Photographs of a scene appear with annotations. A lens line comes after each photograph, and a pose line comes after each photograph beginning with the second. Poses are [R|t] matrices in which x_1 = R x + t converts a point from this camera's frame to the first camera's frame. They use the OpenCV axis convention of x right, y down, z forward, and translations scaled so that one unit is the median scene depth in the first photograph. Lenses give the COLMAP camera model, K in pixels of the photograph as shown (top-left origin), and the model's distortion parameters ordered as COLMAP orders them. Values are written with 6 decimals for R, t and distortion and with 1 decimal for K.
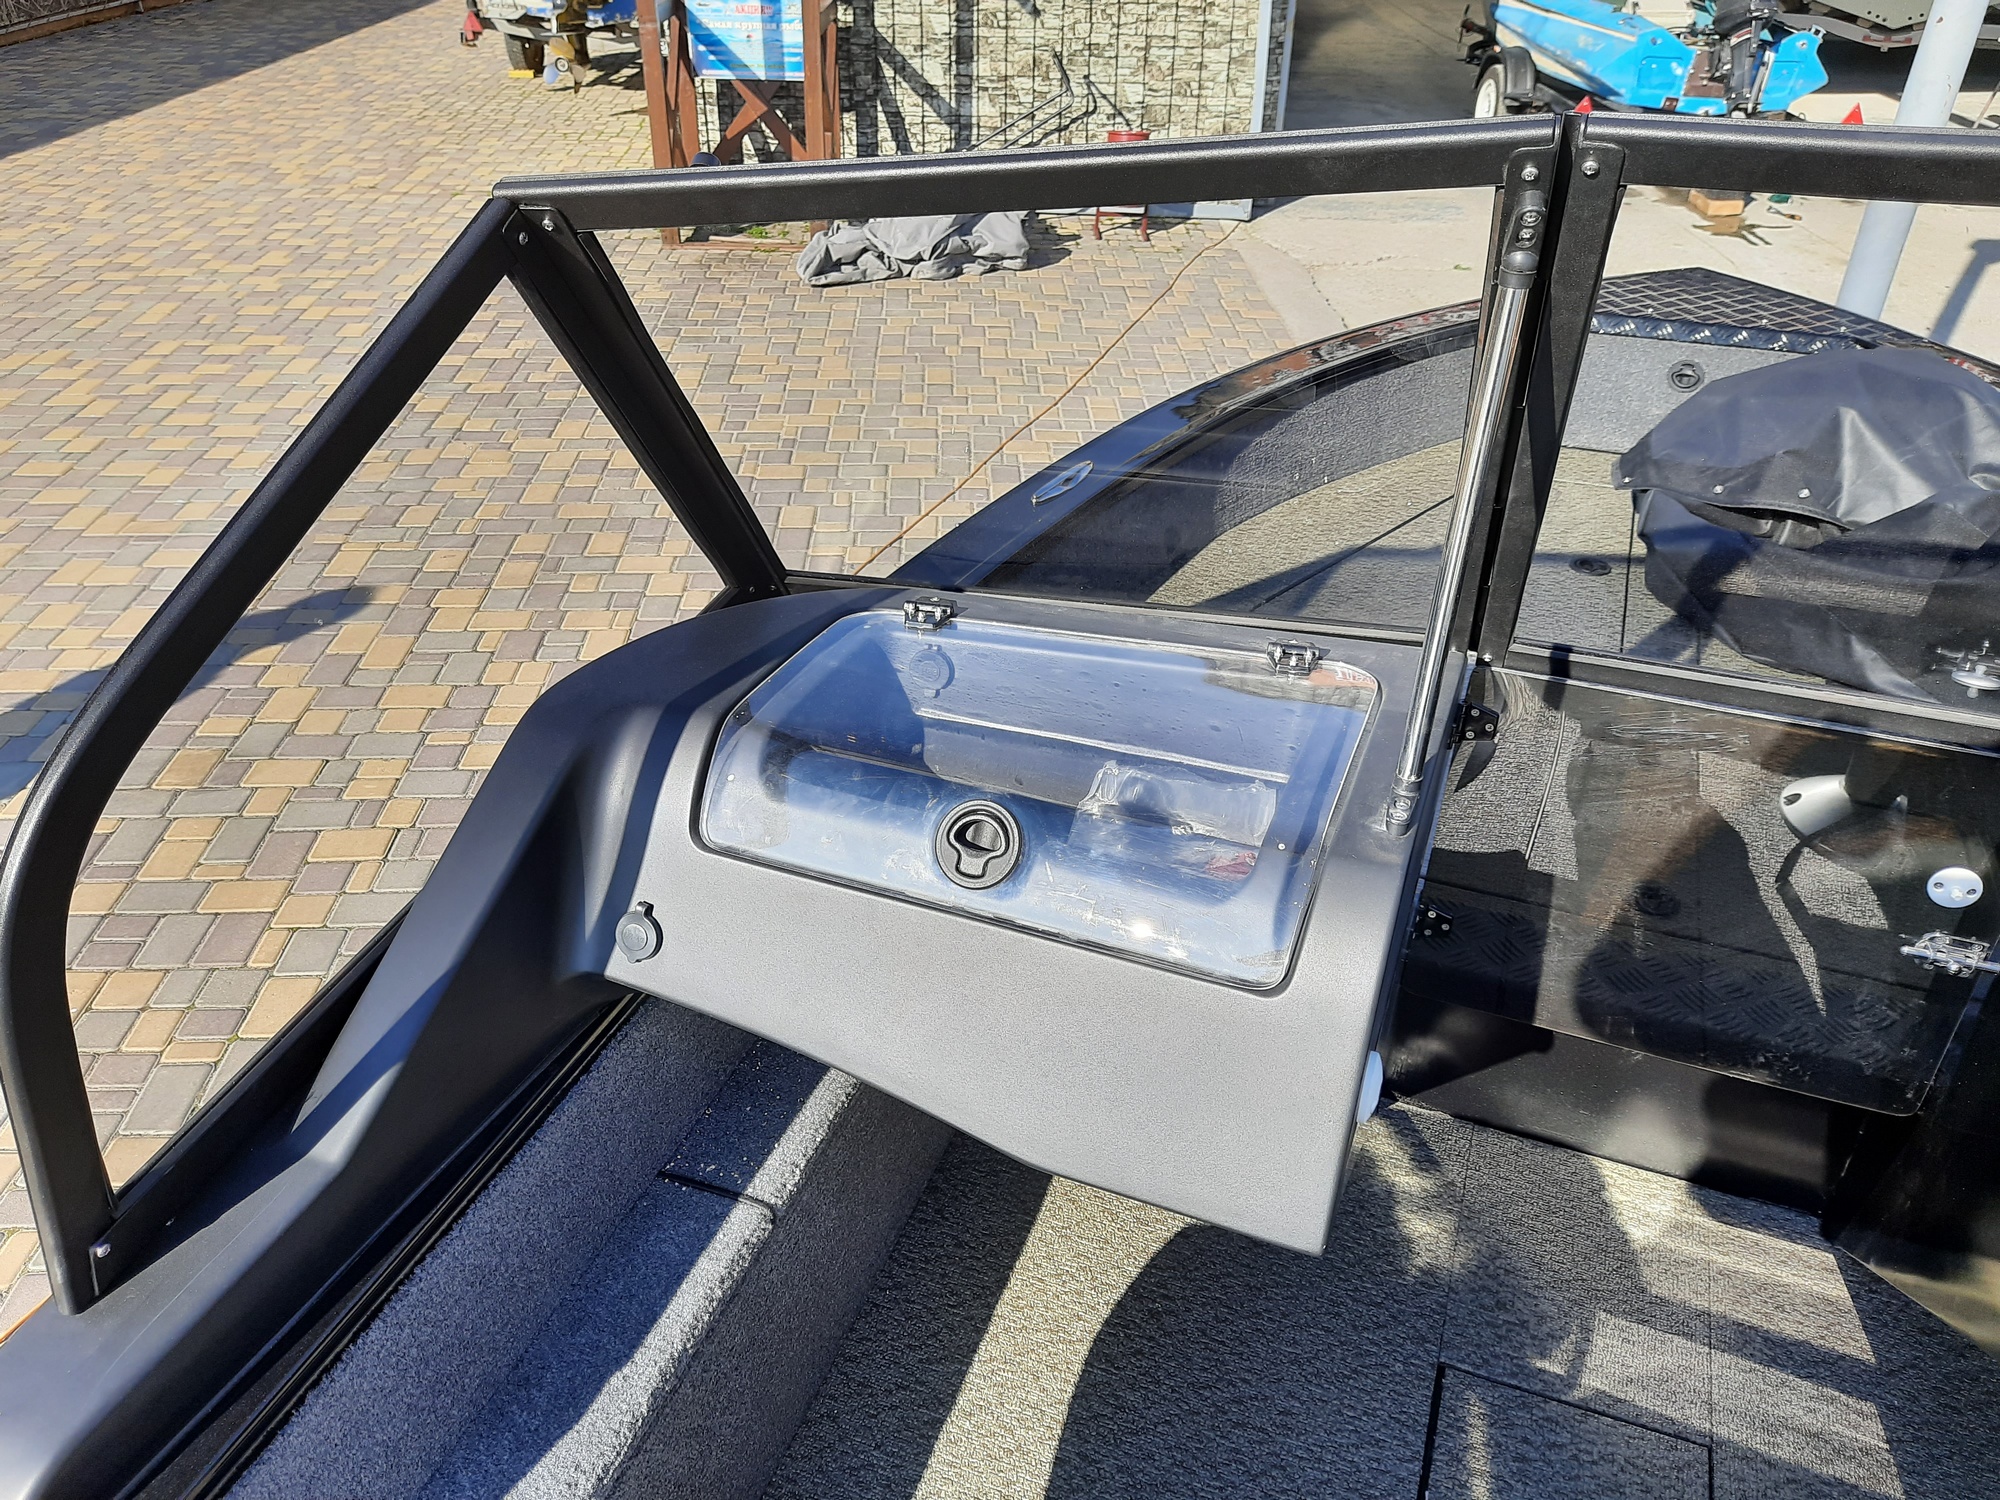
lens RADIAL K [[1441.0, 0, 1009.5], [0, 1441.0, 774.0], [0, 0, 1]] dist [0.066090, -0.079624]
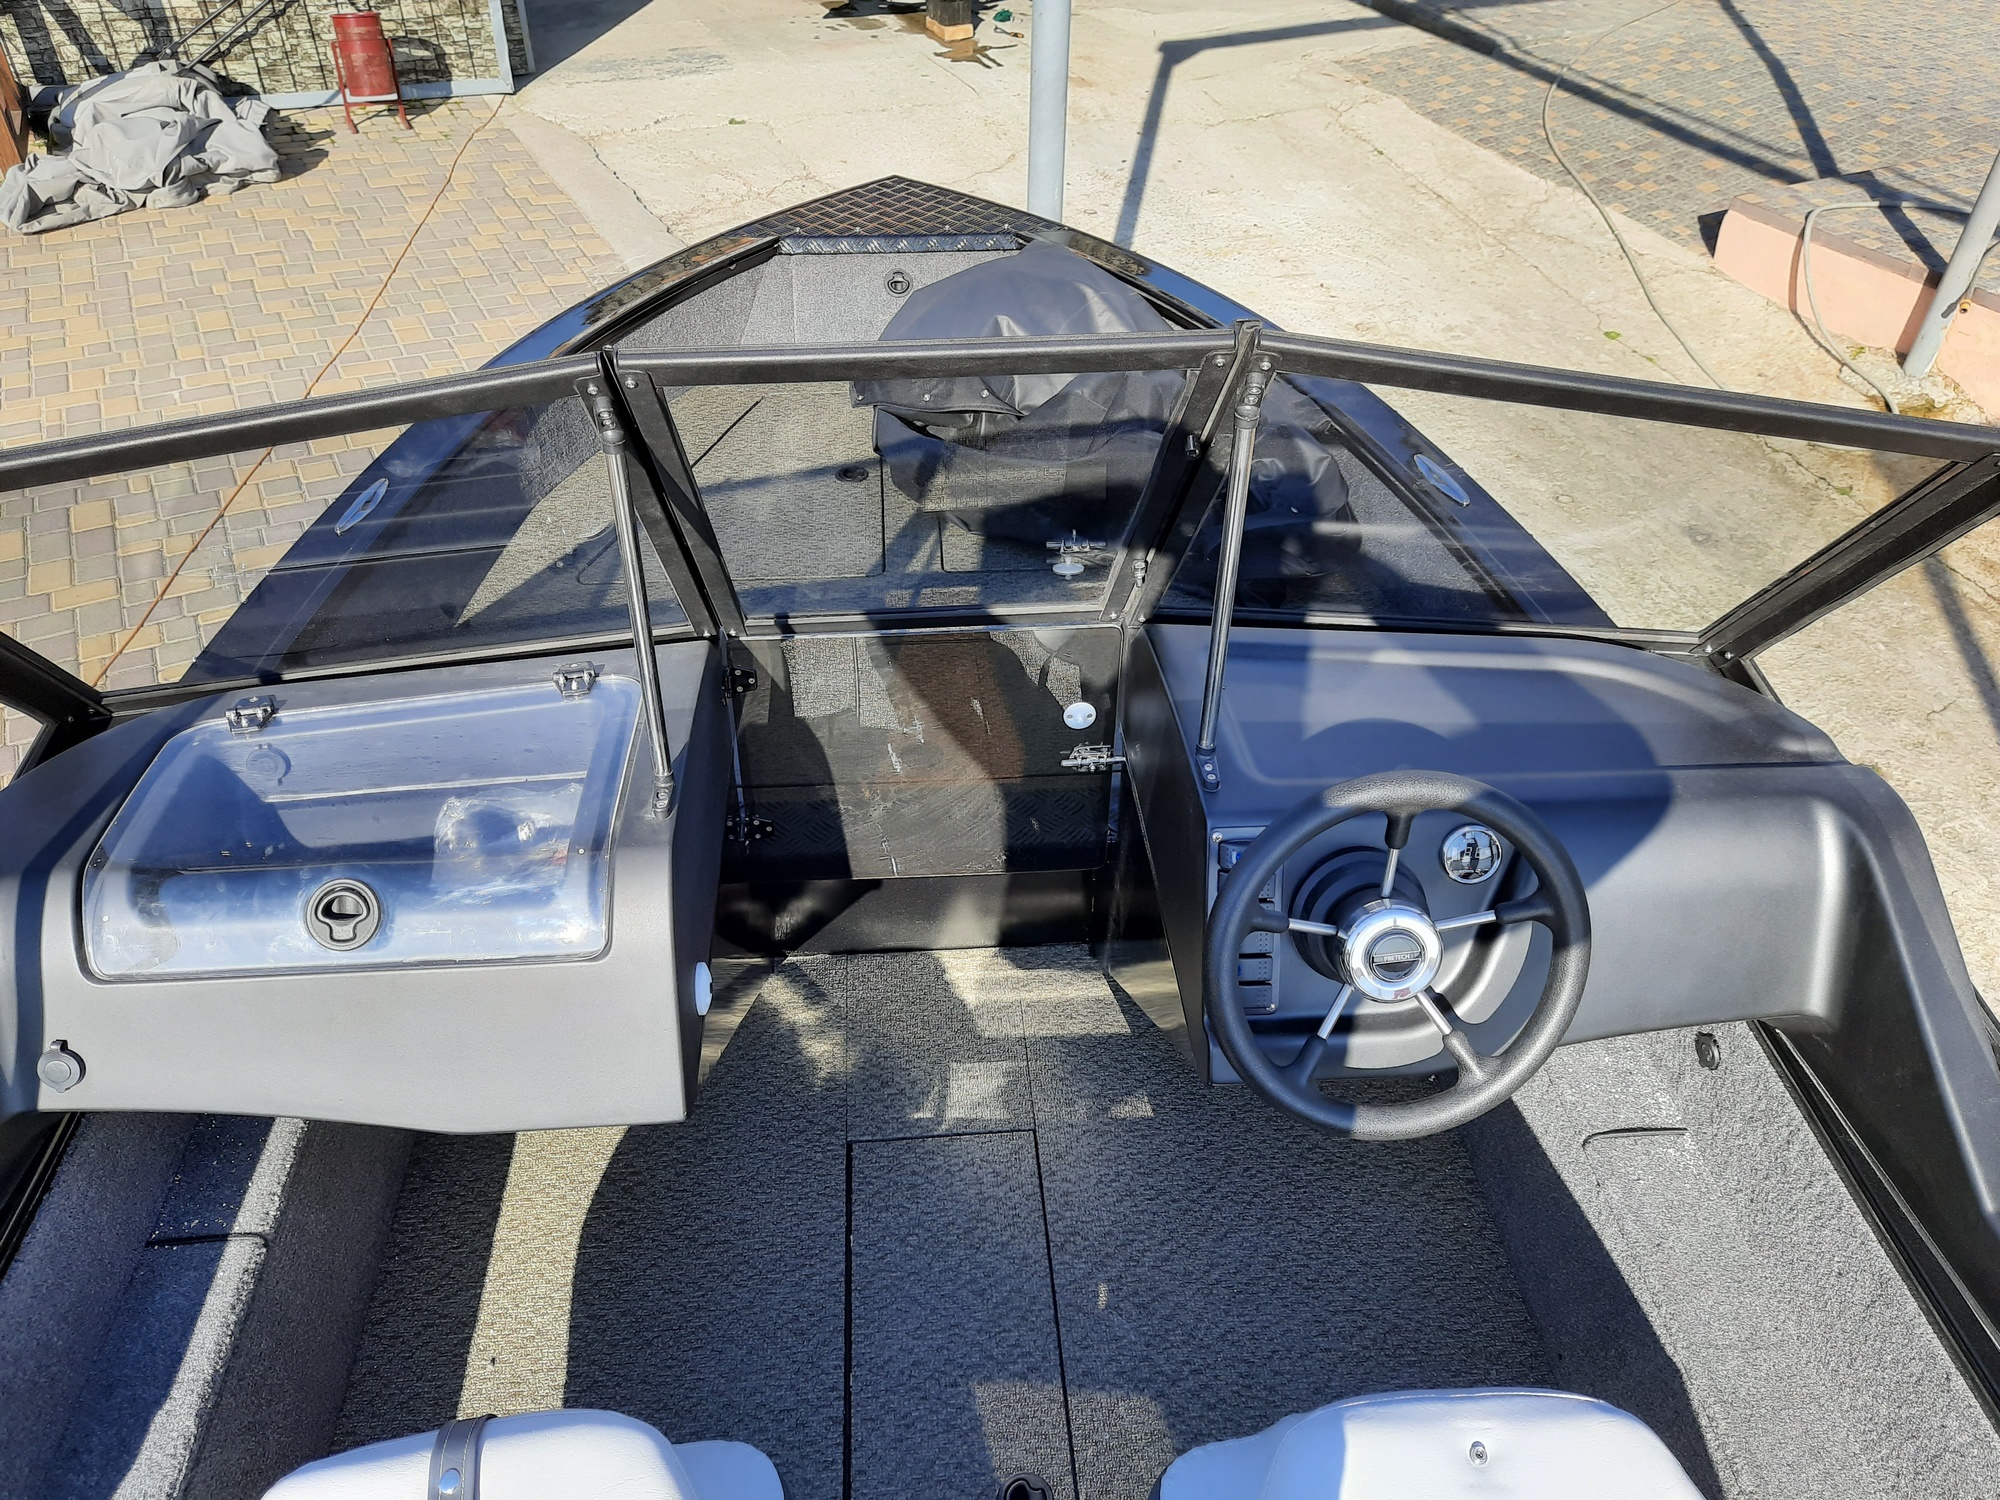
lens RADIAL K [[1435.8, 0, 1001.6], [0, 1435.8, 754.4], [0, 0, 1]] dist [0.060658, -0.055651]
pose [[0.902368, -0.267865, 0.337609, 0.071698], [0.233771, 0.962346, 0.138713, -0.085731], [-0.362054, -0.046247, 0.931009, -0.258634]]
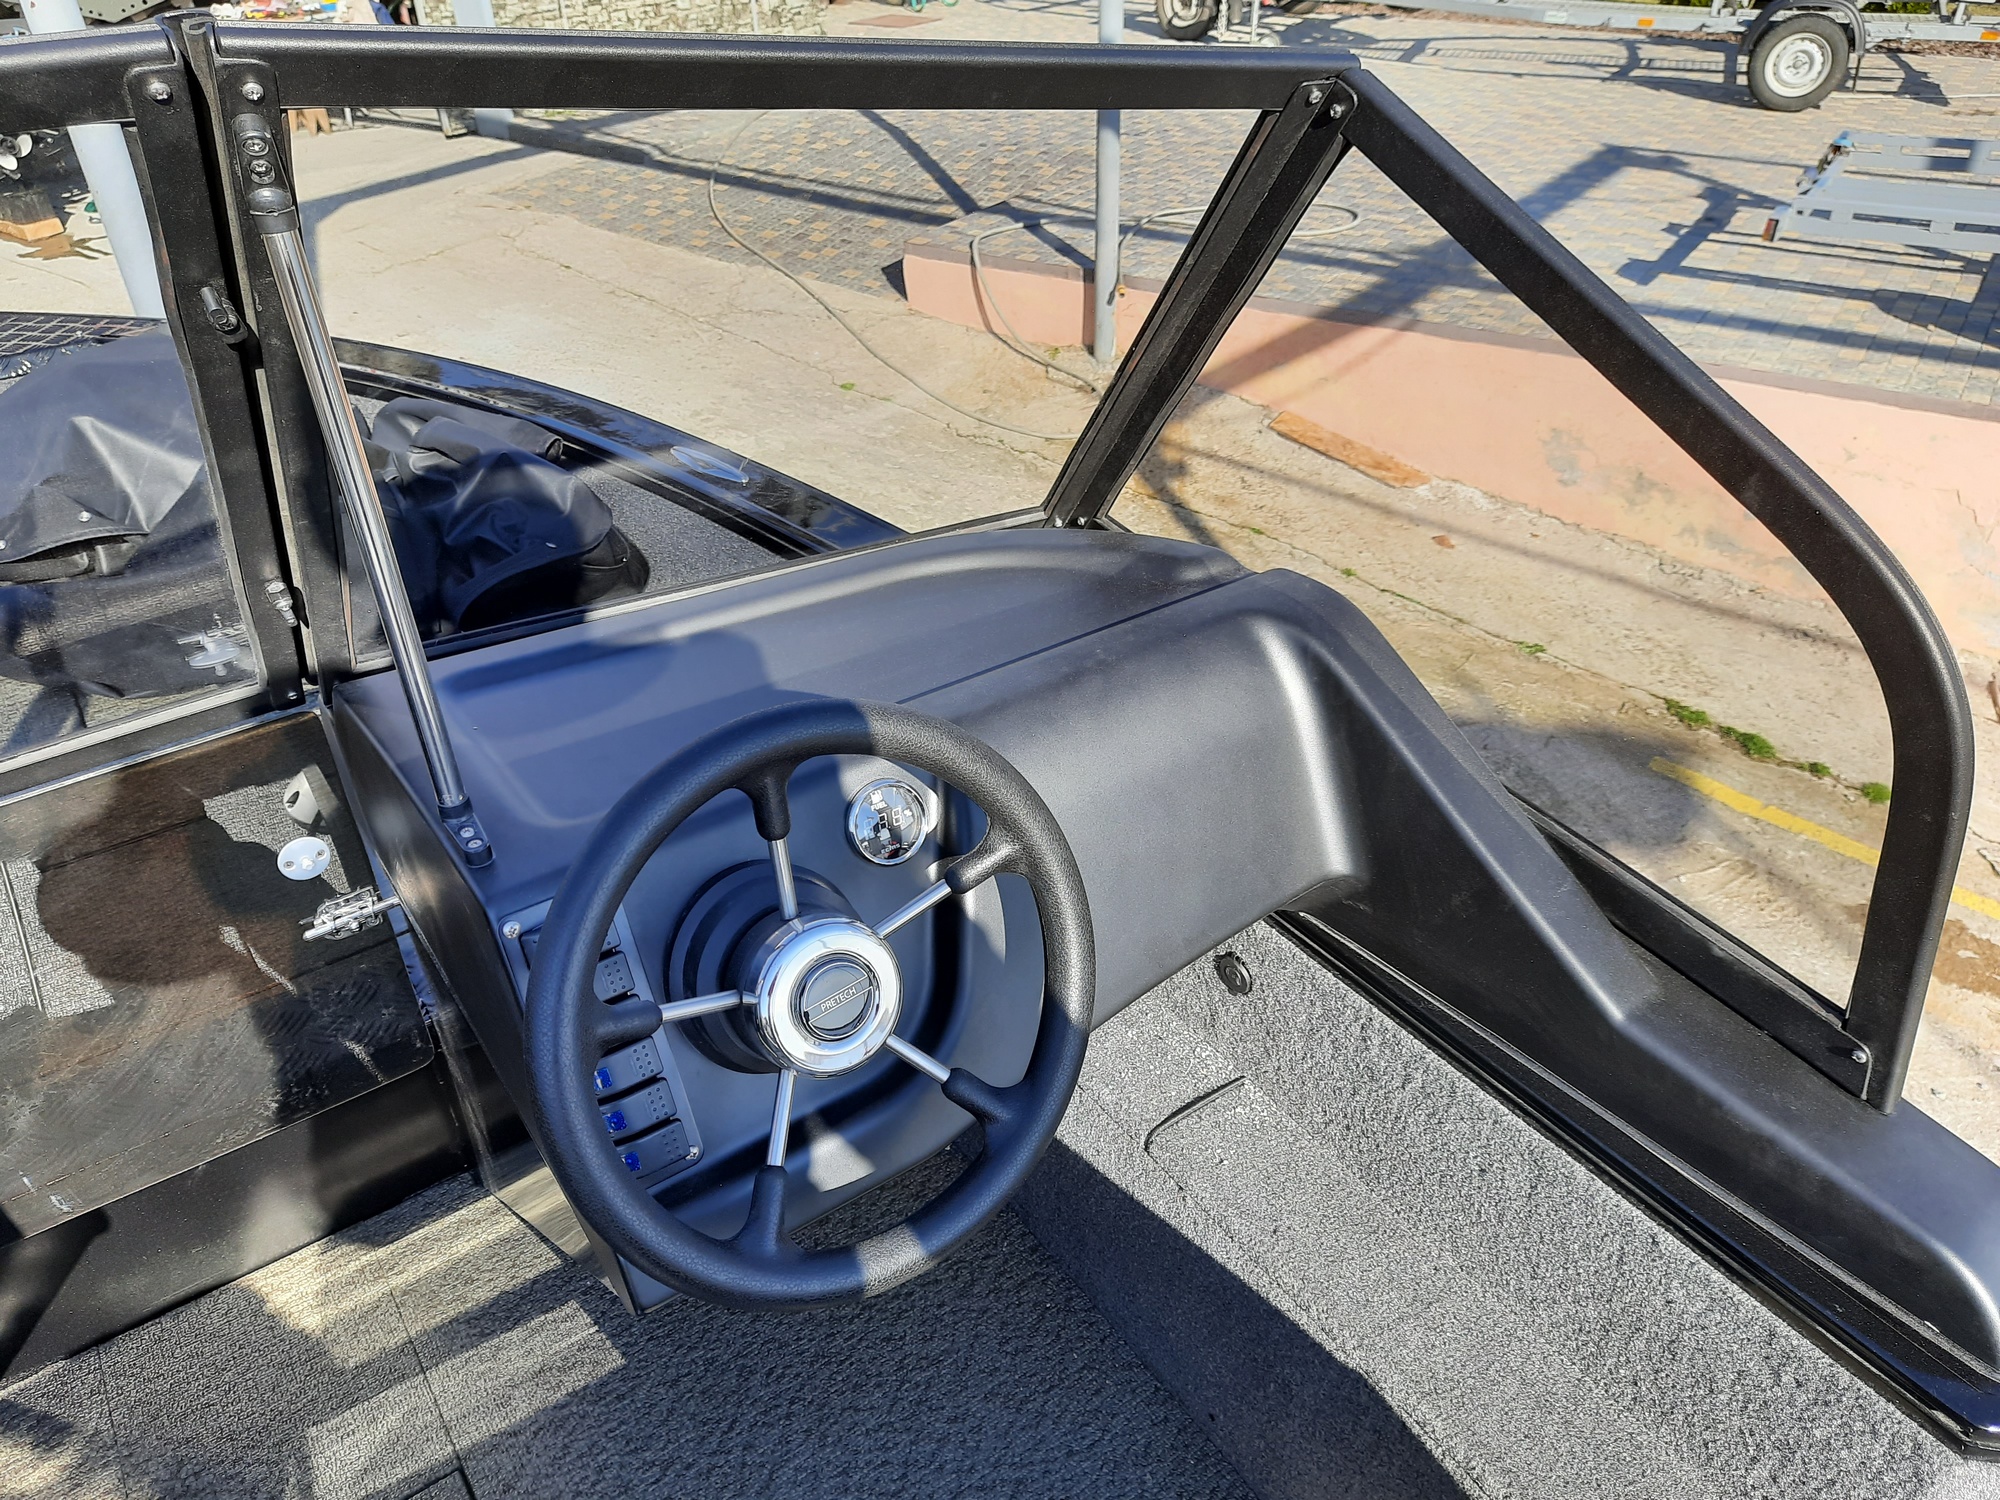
lens RADIAL K [[1443.4, 0, 976.4], [0, 1443.4, 778.9], [0, 0, 1]] dist [0.059411, -0.059296]
pose [[0.569098, -0.489503, 0.660692, 0.244557], [0.487519, 0.847907, 0.208277, 0.041830], [-0.662158, 0.203570, 0.721184, -0.004618]]
